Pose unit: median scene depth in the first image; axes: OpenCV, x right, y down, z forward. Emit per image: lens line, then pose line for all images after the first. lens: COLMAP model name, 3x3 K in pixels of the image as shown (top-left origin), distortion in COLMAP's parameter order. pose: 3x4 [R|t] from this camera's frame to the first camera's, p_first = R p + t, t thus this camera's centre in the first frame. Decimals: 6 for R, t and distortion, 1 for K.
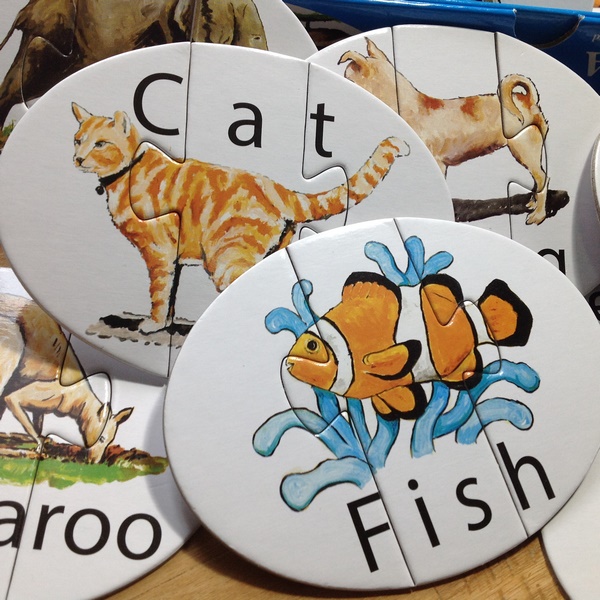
lens RADIAL K [[778.1, 0, 300.0], [0, 778.1, 300.0], [0, 0, 1]] dist [0.229698, -0.668571]
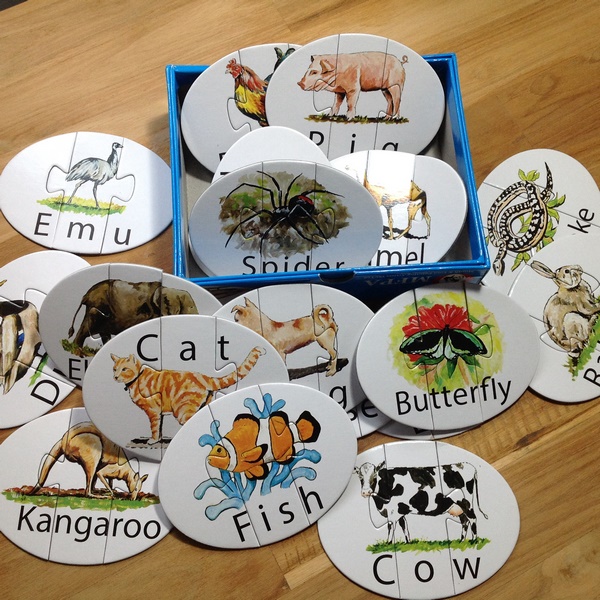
lens RADIAL K [[778.1, 0, 300.0], [0, 778.1, 300.0], [0, 0, 1]] dist [0.229698, -0.668571]
pose [[0.992586, -0.015441, -0.120563, 0.542201], [0.048074, 0.960889, 0.272729, -0.997478], [0.111637, -0.276503, 0.954507, -1.095941]]
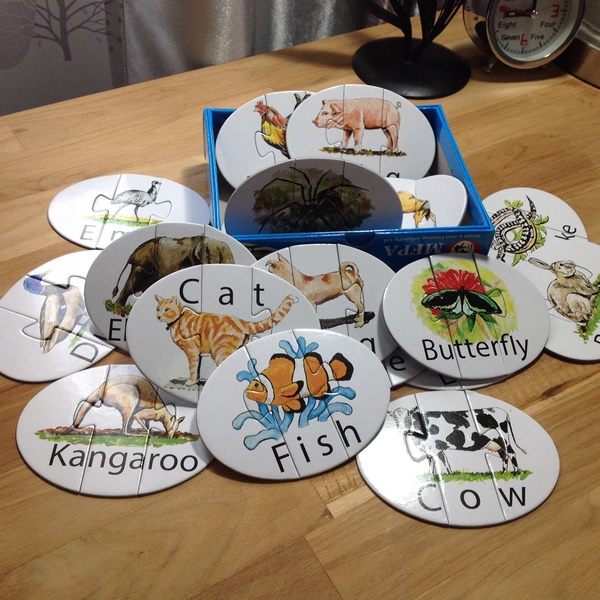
lens RADIAL K [[772.7, 0, 300.4], [0, 772.7, 293.9], [0, 0, 1]] dist [0.216055, -0.564412]
pose [[0.995173, -0.079507, -0.057525, 0.305682], [0.070636, 0.987266, -0.142536, 0.128478], [0.068125, 0.137784, 0.988117, -1.375584]]
